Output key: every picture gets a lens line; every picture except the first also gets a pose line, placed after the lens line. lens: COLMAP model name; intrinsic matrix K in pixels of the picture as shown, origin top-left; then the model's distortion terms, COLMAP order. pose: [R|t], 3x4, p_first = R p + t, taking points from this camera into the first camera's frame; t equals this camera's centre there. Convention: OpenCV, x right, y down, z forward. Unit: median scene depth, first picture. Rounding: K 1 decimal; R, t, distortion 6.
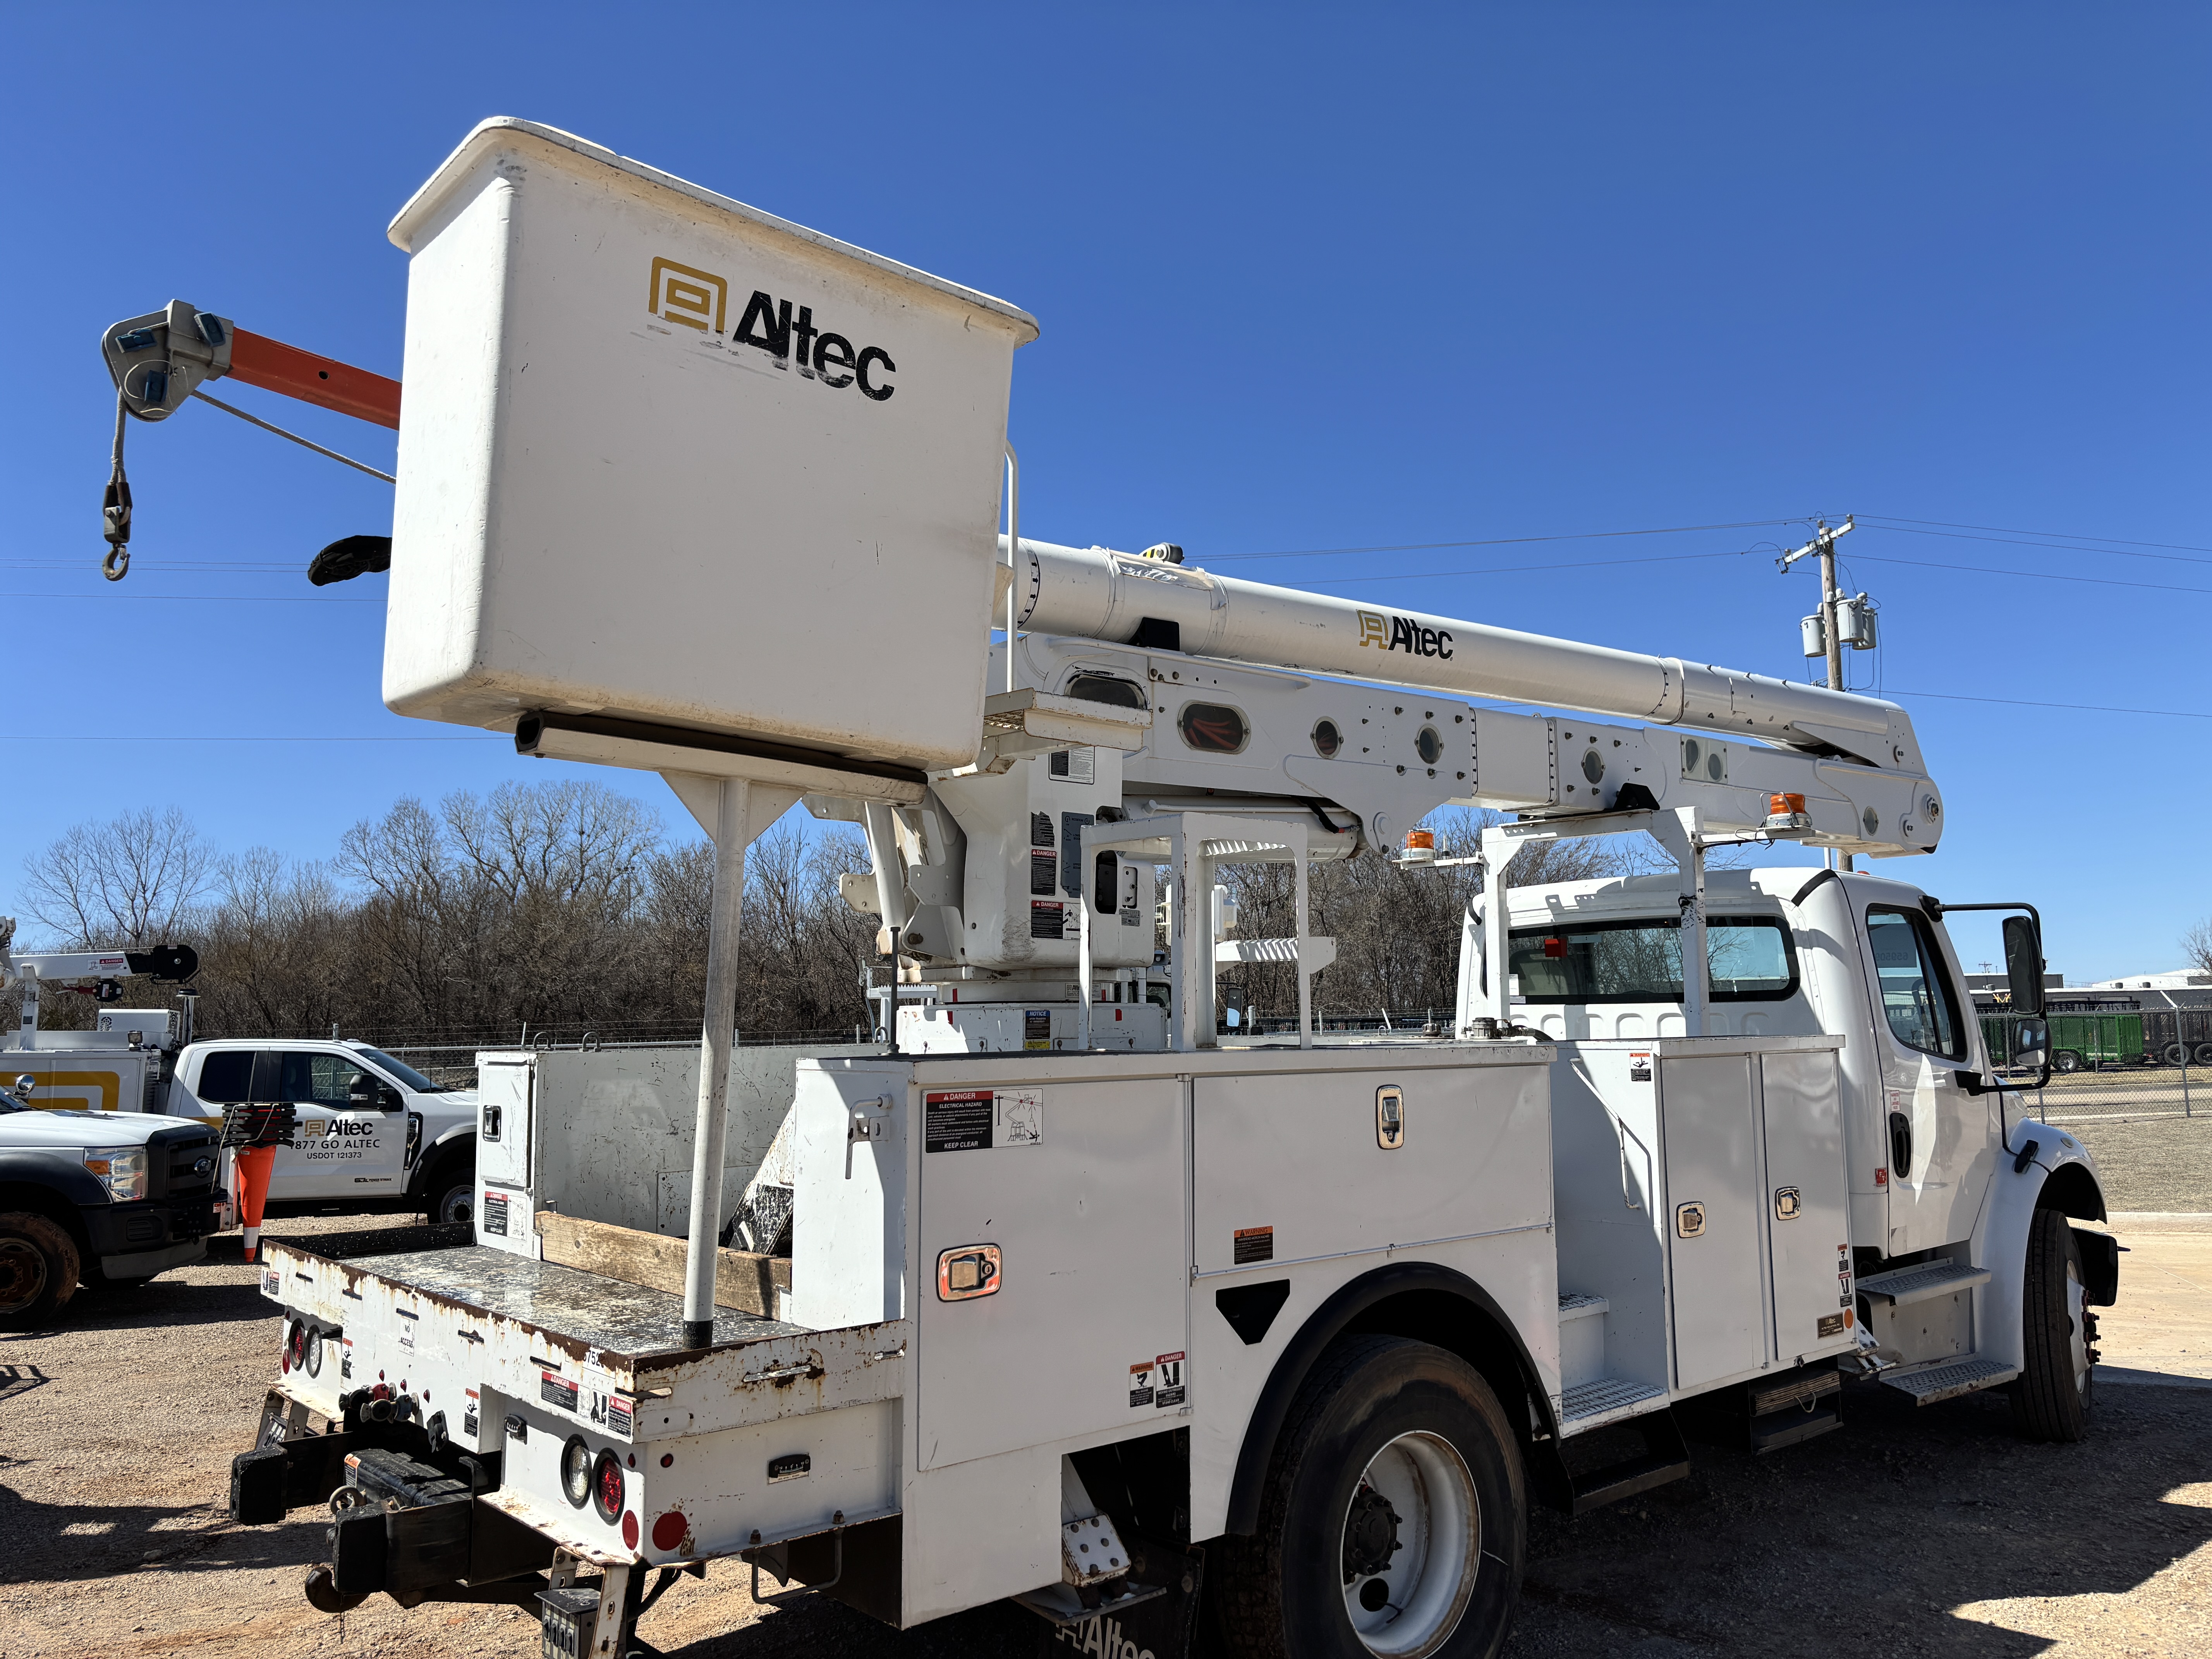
lens RADIAL K [[1678.5, 0, 1119.0], [0, 1678.5, 825.2], [0, 0, 1]] dist [0.040016, -0.048653]
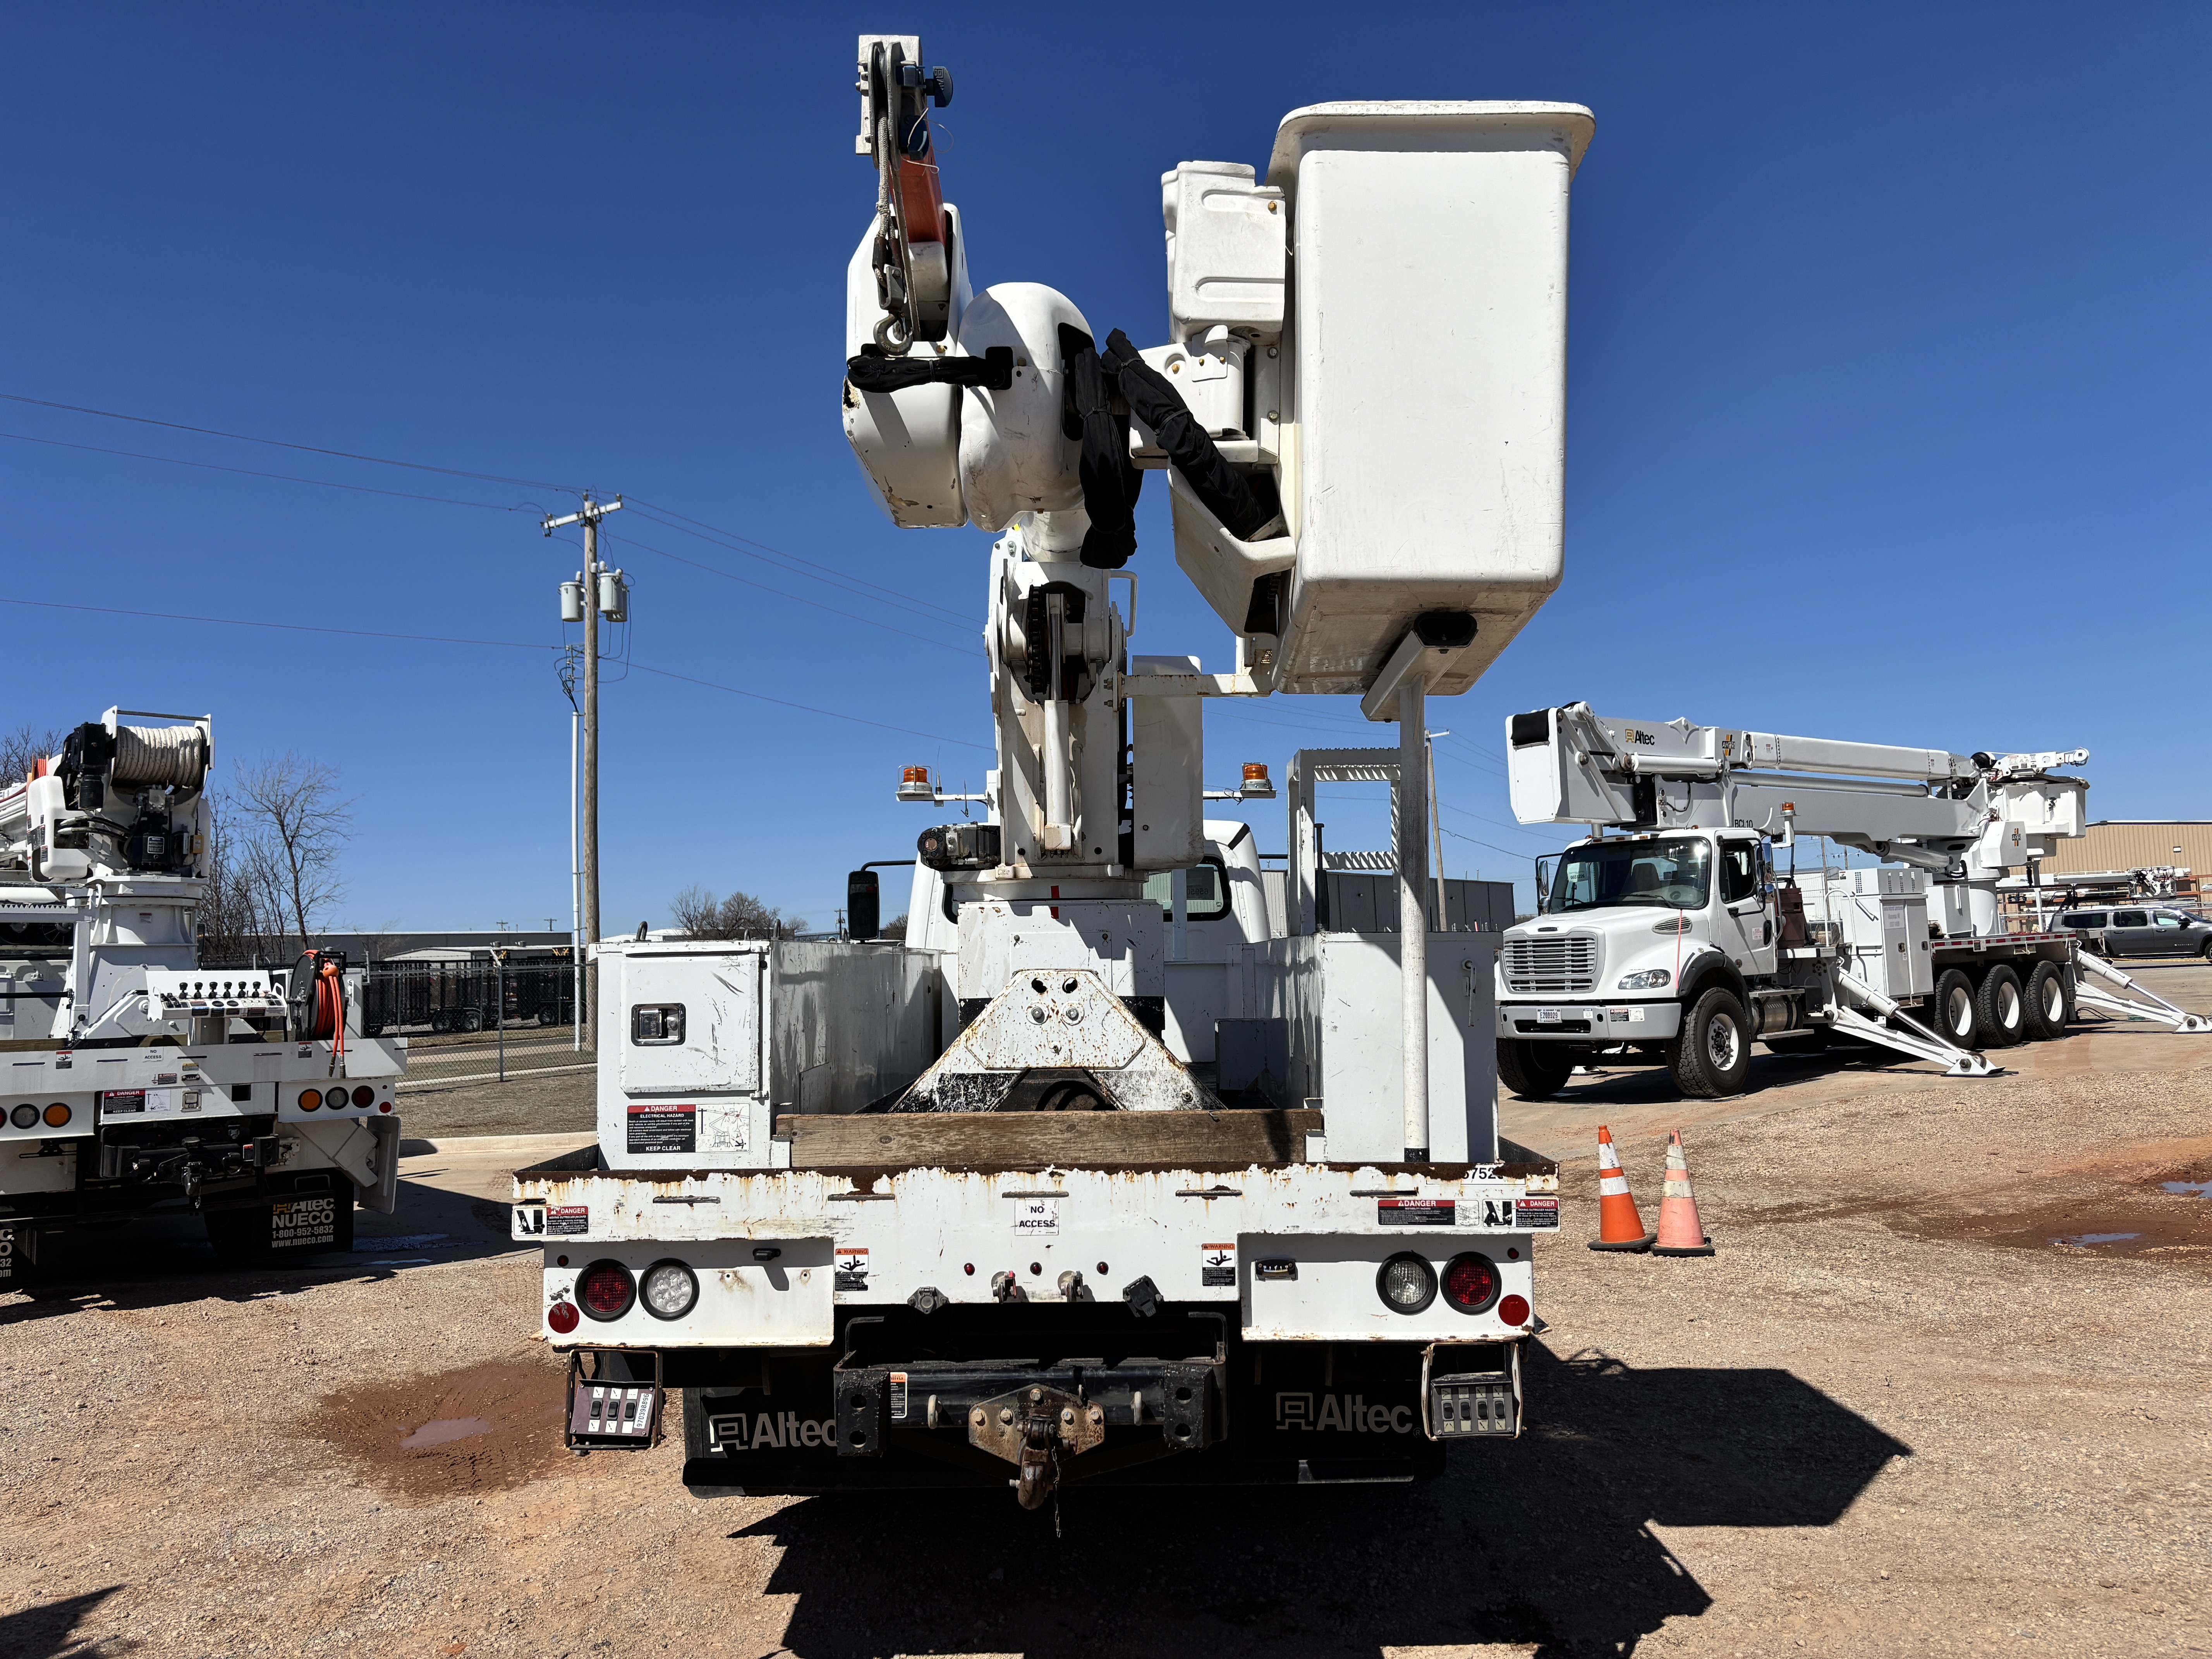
lens RADIAL K [[1678.5, 0, 1109.3], [0, 1678.5, 818.2], [0, 0, 1]] dist [0.040016, -0.048653]
pose [[0.670553, 0.063377, 0.739149, -0.630810], [-0.079041, 0.996776, -0.013761, 0.049122], [-0.737639, -0.049195, 0.673401, 0.192389]]
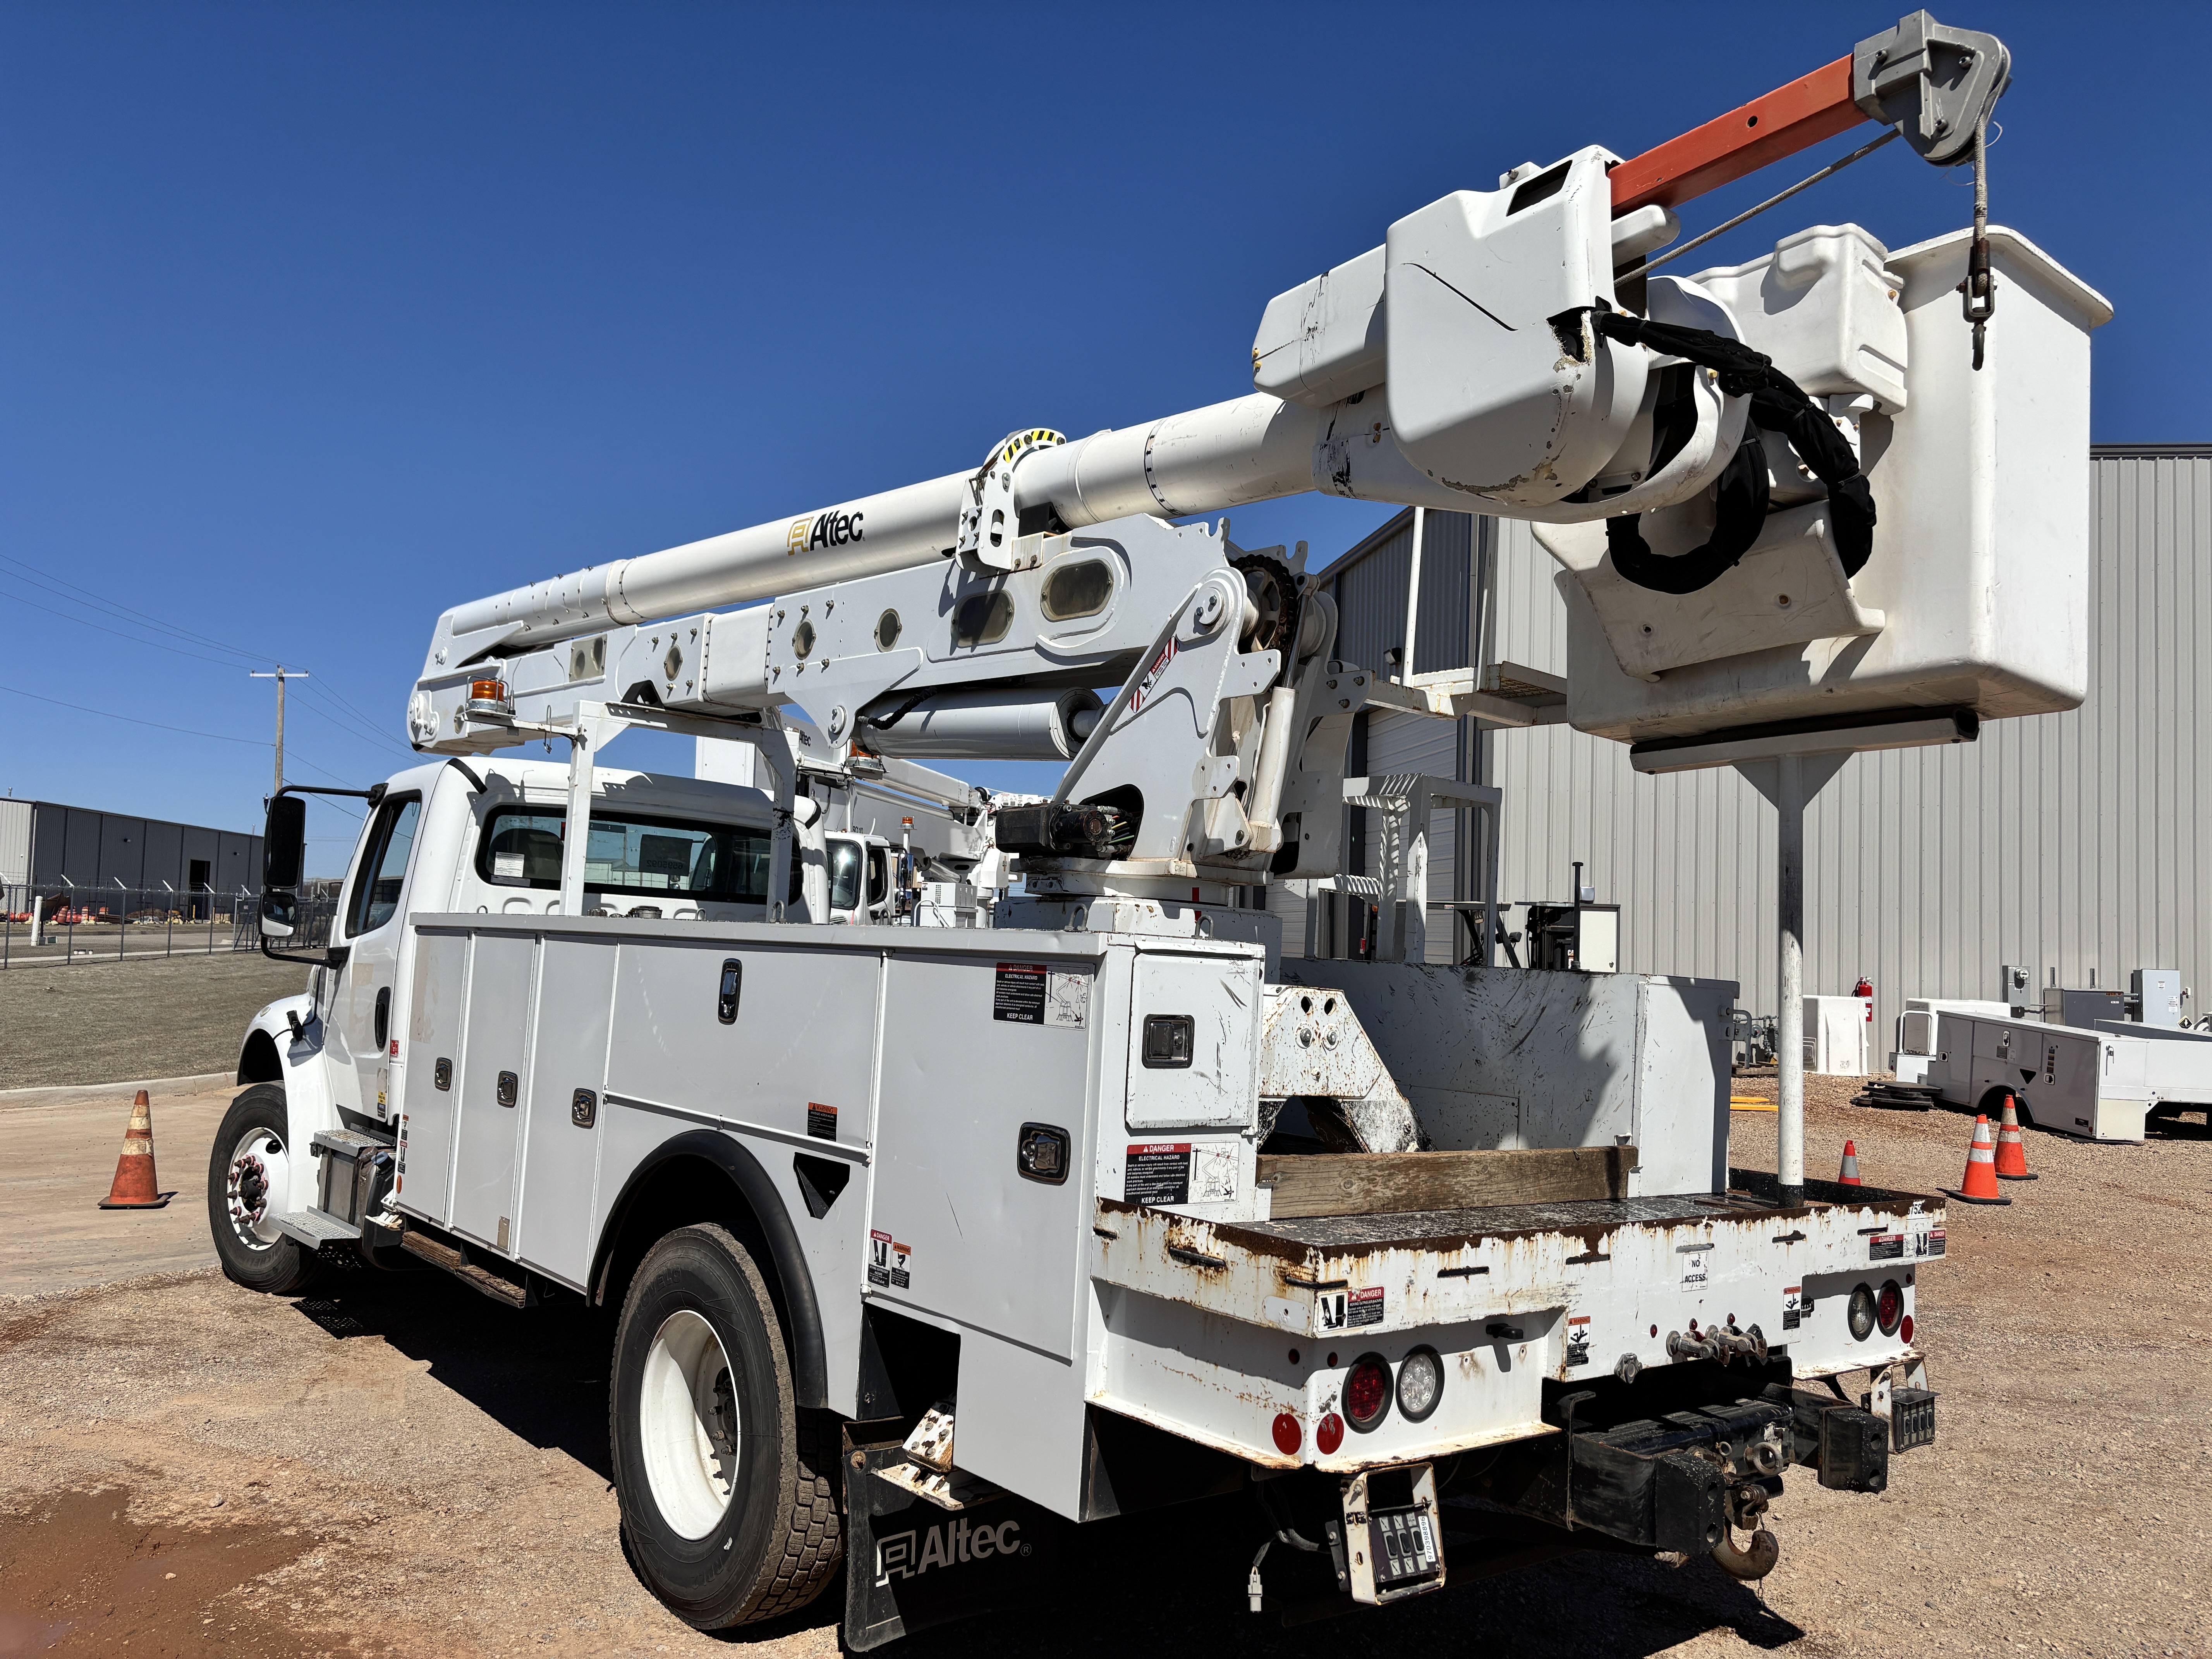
lens RADIAL K [[1678.5, 0, 1095.9], [0, 1678.5, 821.5], [0, 0, 1]] dist [0.040016, -0.048653]
pose [[0.034512, 0.097997, 0.994588, -0.769646], [-0.173653, 0.980631, -0.090596, 0.115388], [-0.984202, -0.169587, 0.050861, 0.743704]]
